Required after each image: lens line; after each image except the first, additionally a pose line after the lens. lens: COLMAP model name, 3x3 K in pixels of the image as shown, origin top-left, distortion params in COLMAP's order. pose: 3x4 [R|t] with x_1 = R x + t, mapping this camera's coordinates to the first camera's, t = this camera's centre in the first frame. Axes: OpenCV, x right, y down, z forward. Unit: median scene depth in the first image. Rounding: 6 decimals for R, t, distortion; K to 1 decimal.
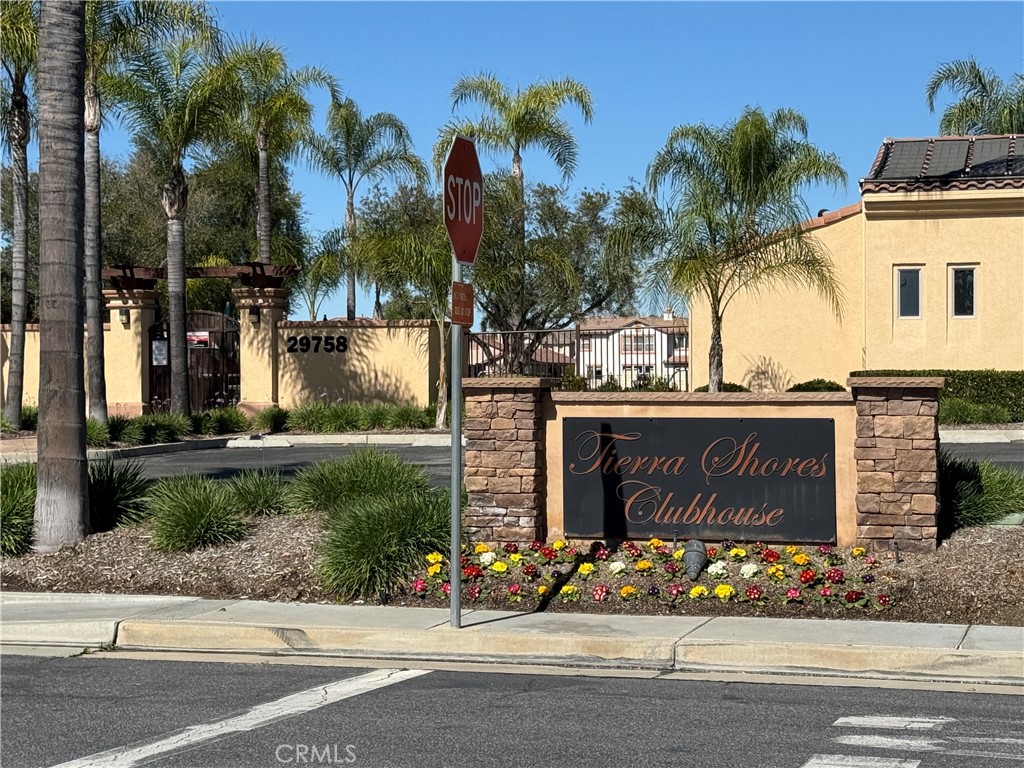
lens RADIAL K [[2070.2, 0, 511.7], [0, 2070.2, 382.9], [0, 0, 1]] dist [0.053815, 0.000000]
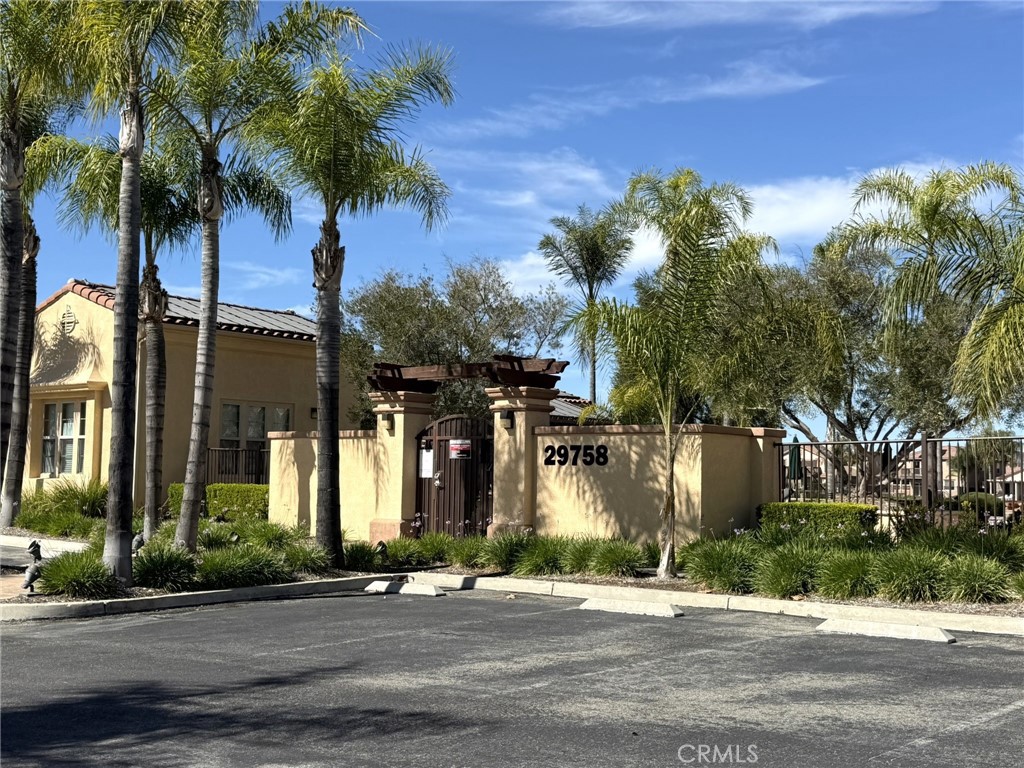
lens RADIAL K [[1237.6, 0, 517.6], [0, 1237.6, 391.9], [0, 0, 1]] dist [0.163392, 0.000000]
pose [[0.907915, -0.009822, -0.419039, 0.214511], [-0.020809, 0.997436, -0.068465, -0.023224], [0.418637, 0.070880, 0.905383, 1.319891]]
